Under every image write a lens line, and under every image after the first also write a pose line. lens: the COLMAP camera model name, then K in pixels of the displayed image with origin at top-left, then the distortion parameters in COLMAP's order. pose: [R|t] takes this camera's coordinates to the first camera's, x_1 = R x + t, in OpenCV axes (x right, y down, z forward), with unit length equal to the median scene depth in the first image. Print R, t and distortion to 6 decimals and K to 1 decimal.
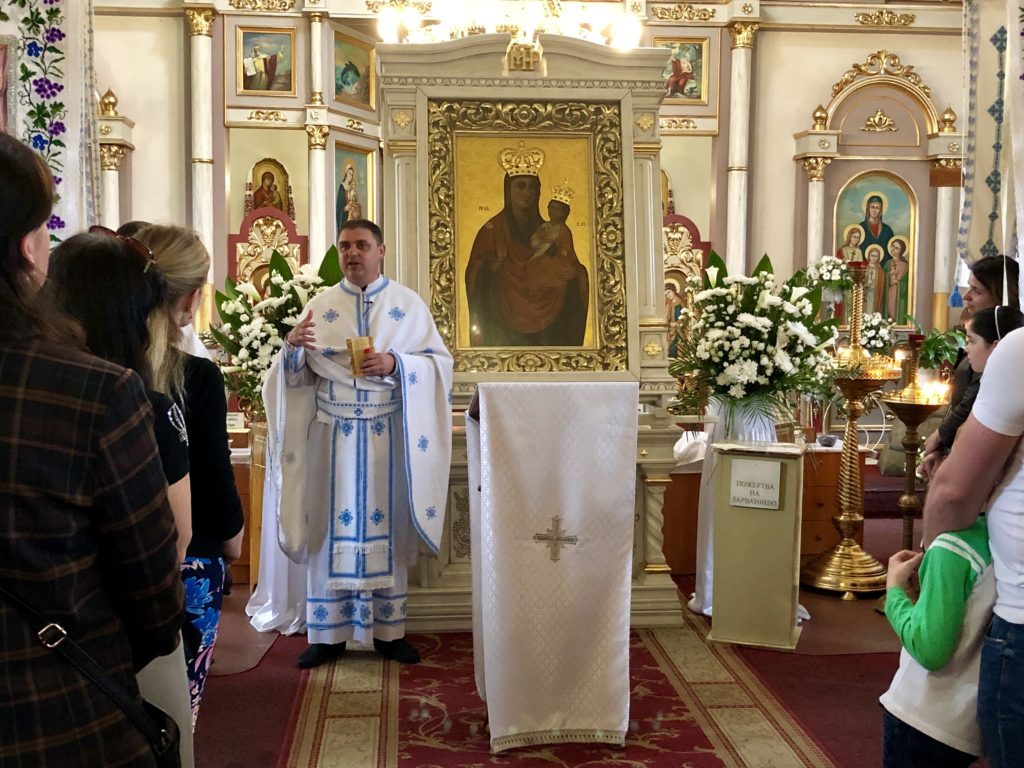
lens RADIAL K [[1215.8, 0, 493.5], [0, 1215.8, 365.4], [0, 0, 1]] dist [0.031541, 0.000000]
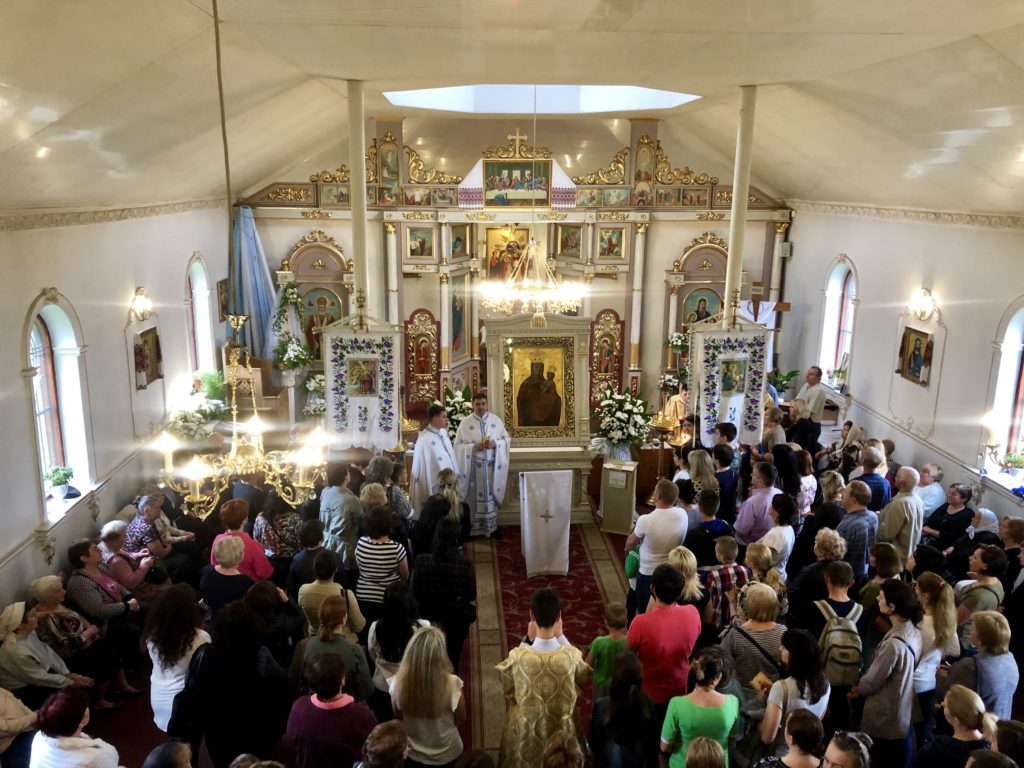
lens RADIAL K [[847.8, 0, 493.2], [0, 847.8, 368.1], [0, 0, 1]] dist [0.118886, -0.017946]
pose [[0.999619, 0.002459, -0.027476, -0.023443], [0.001937, 0.987304, 0.158828, -0.449105], [0.027518, -0.158821, 0.986924, -0.888758]]
